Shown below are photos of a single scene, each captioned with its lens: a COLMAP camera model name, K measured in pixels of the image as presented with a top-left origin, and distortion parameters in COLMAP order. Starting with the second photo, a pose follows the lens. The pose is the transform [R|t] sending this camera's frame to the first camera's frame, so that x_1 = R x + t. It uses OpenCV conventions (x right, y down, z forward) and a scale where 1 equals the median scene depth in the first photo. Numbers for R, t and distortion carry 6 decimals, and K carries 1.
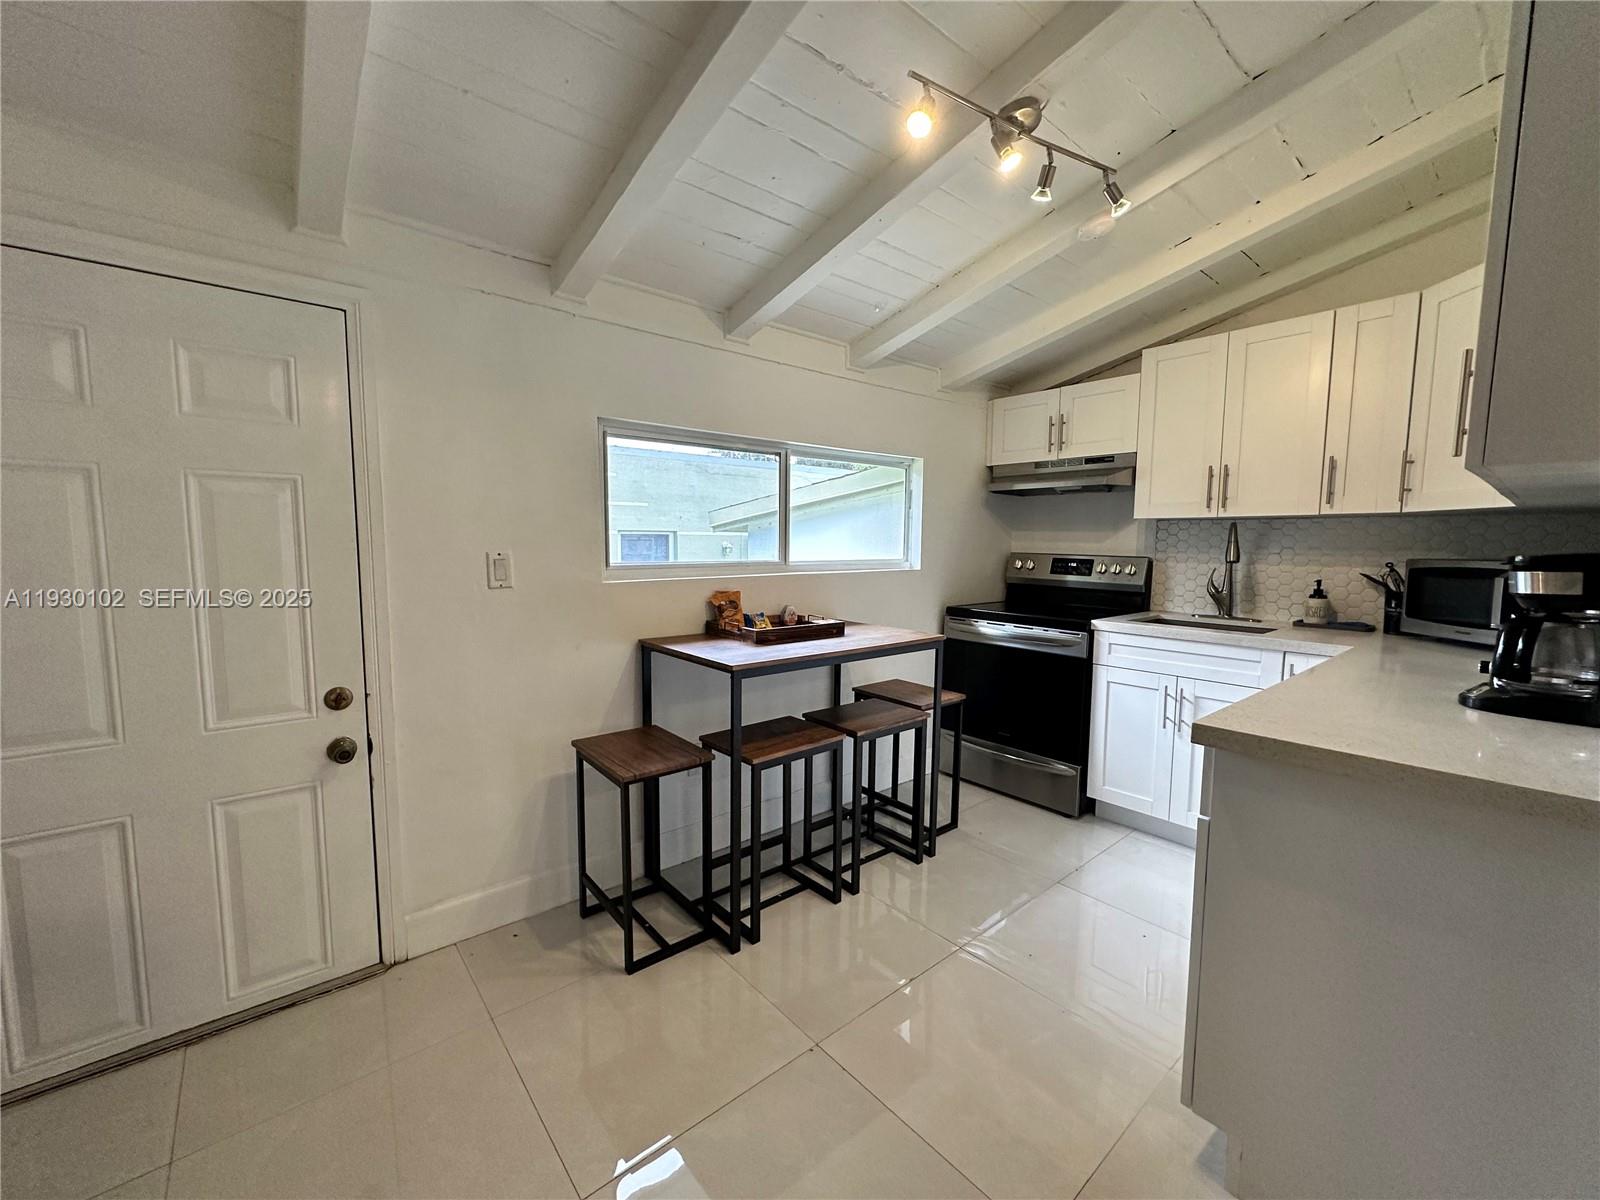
lens RADIAL K [[638.8, 0, 798.7], [0, 638.8, 600.8], [0, 0, 1]] dist [-0.003011, 0.001181]
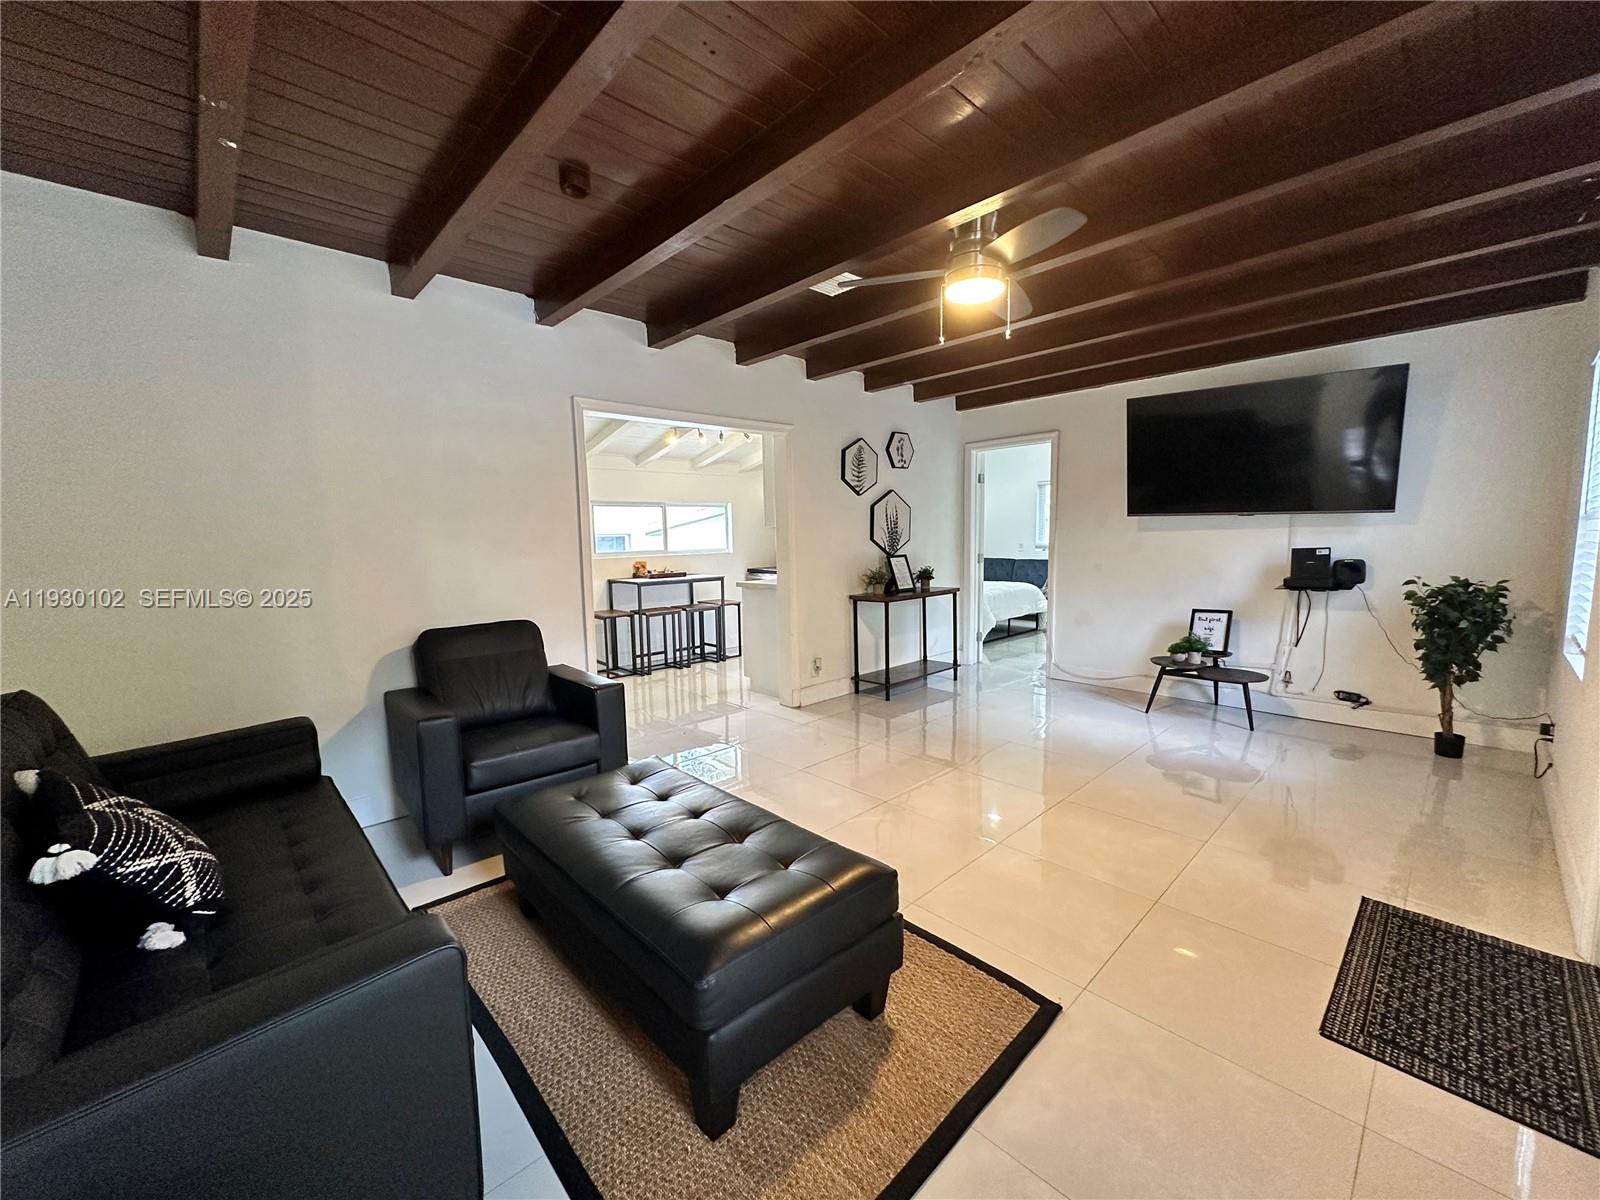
lens RADIAL K [[638.8, 0, 798.7], [0, 638.8, 600.8], [0, 0, 1]] dist [-0.003011, 0.001181]
pose [[0.997687, -0.027068, 0.062356, 0.360475], [0.026218, 0.999552, 0.014406, 0.124220], [-0.062718, -0.012738, 0.997950, -1.632413]]
